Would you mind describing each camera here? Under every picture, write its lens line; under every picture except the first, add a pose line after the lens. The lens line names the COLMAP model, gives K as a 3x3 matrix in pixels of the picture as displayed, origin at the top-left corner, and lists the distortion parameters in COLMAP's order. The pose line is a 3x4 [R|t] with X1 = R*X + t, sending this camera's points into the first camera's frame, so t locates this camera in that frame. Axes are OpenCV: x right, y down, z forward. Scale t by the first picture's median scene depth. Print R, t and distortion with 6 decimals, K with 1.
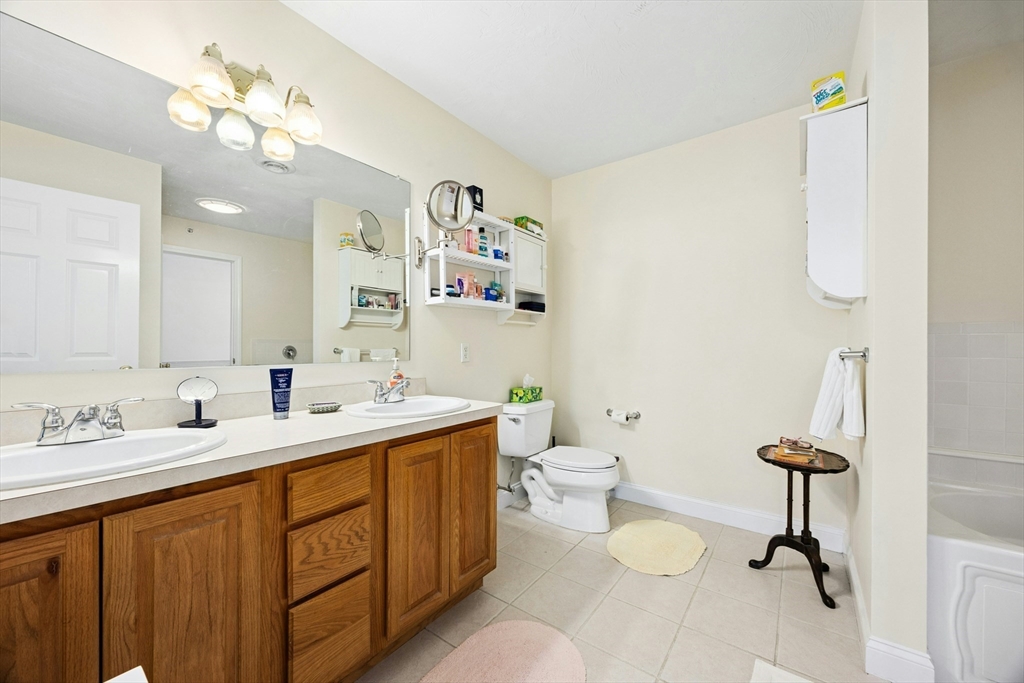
lens RADIAL K [[392.2, 0, 509.6], [0, 392.2, 345.4], [0, 0, 1]] dist [0.001799, 0.000254]
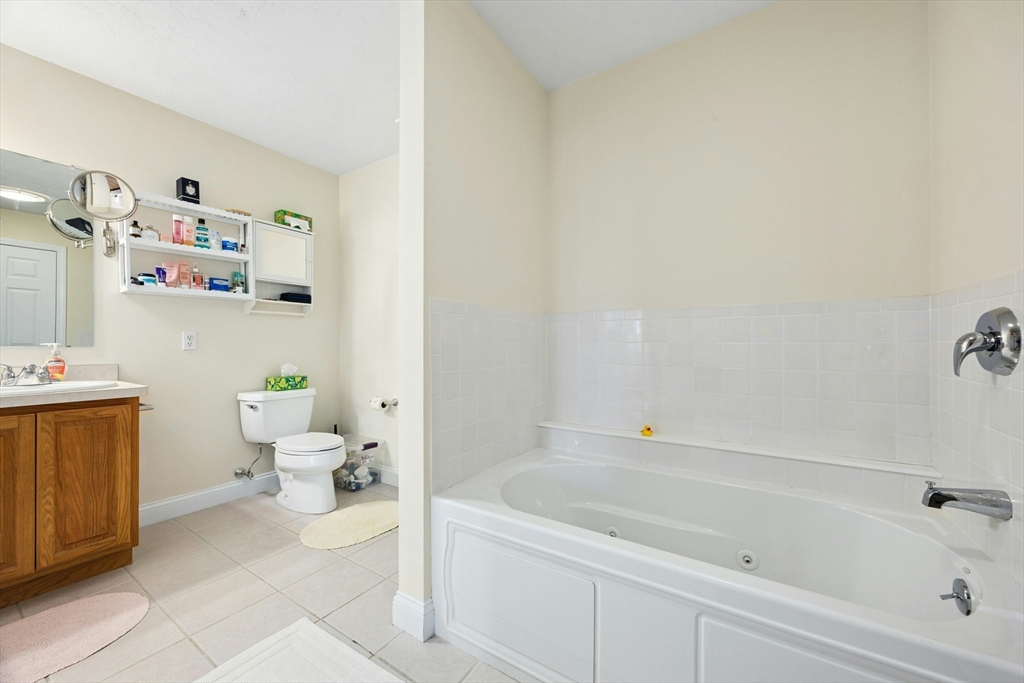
lens RADIAL K [[392.2, 0, 513.2], [0, 392.2, 342.3], [0, 0, 1]] dist [0.001799, 0.000254]
pose [[0.998440, 0.001086, 0.055833, 0.667419], [-0.000802, 0.999987, -0.005111, 0.026653], [-0.055838, 0.005058, 0.998427, -0.069882]]
